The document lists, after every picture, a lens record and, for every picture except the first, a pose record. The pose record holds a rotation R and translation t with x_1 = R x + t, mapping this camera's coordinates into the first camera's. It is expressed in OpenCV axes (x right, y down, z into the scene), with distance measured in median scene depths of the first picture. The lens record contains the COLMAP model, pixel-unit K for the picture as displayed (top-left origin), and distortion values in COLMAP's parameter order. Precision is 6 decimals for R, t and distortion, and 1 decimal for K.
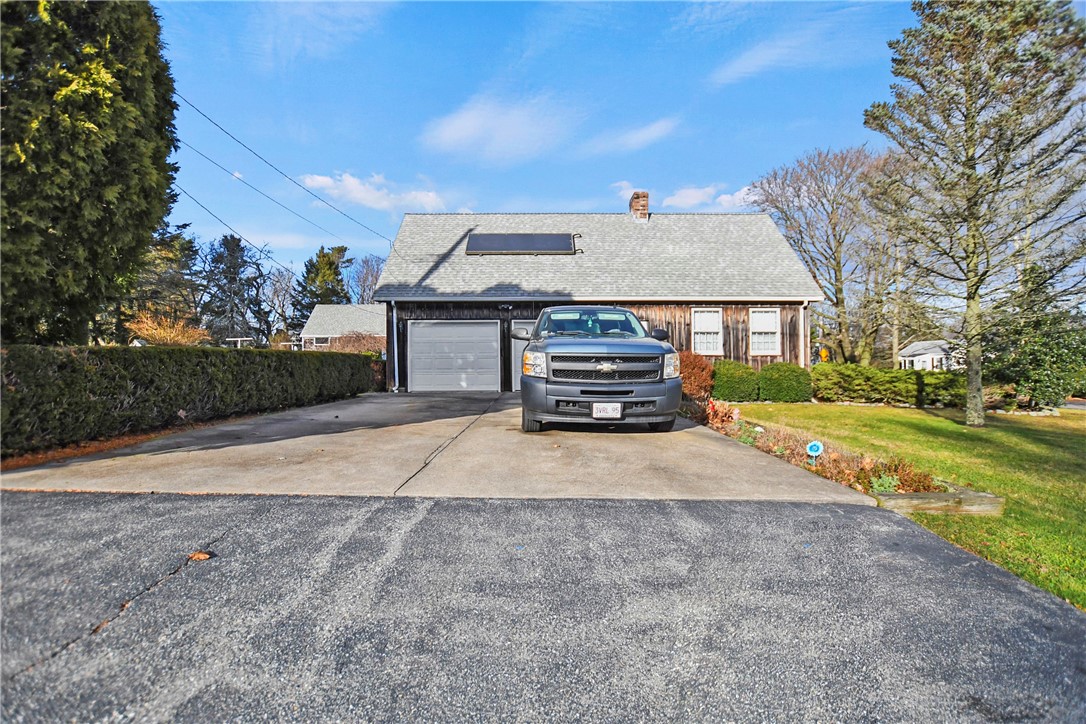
lens RADIAL K [[478.7, 0, 539.7], [0, 478.7, 365.1], [0, 0, 1]] dist [-0.024306, 0.000372]
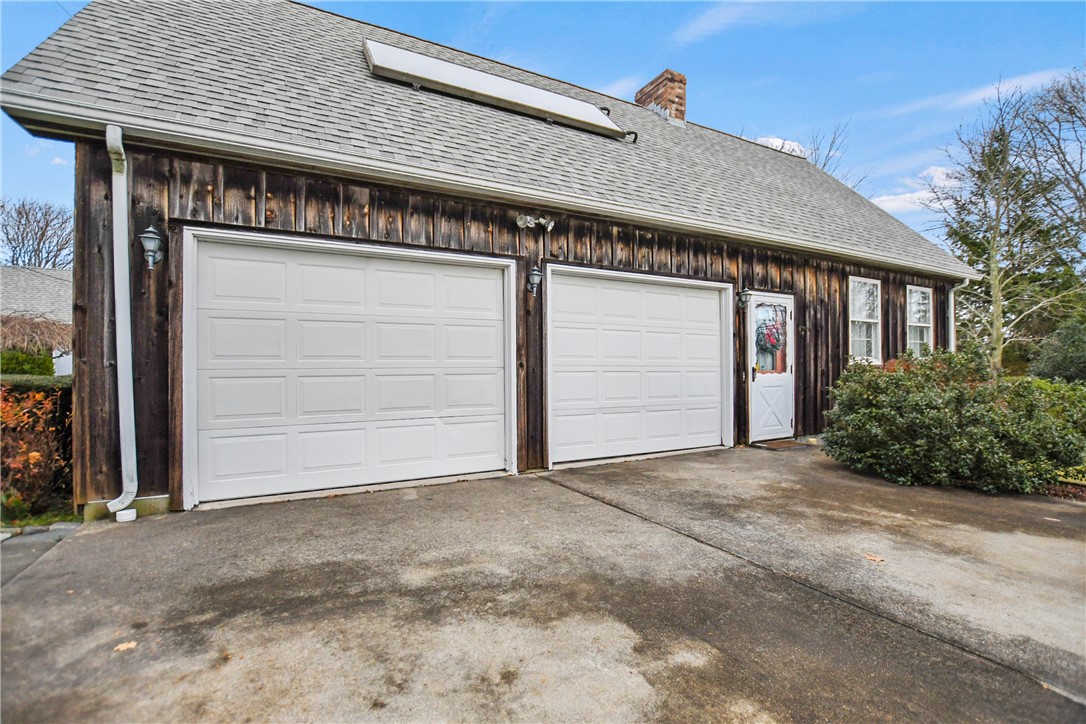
lens RADIAL K [[478.7, 0, 539.7], [0, 478.7, 365.1], [0, 0, 1]] dist [-0.024306, 0.000372]
pose [[0.888089, -0.000680, 0.459671, -0.223196], [0.003542, 0.999979, -0.005363, -0.018226], [-0.459658, 0.006391, 0.888073, 0.690897]]
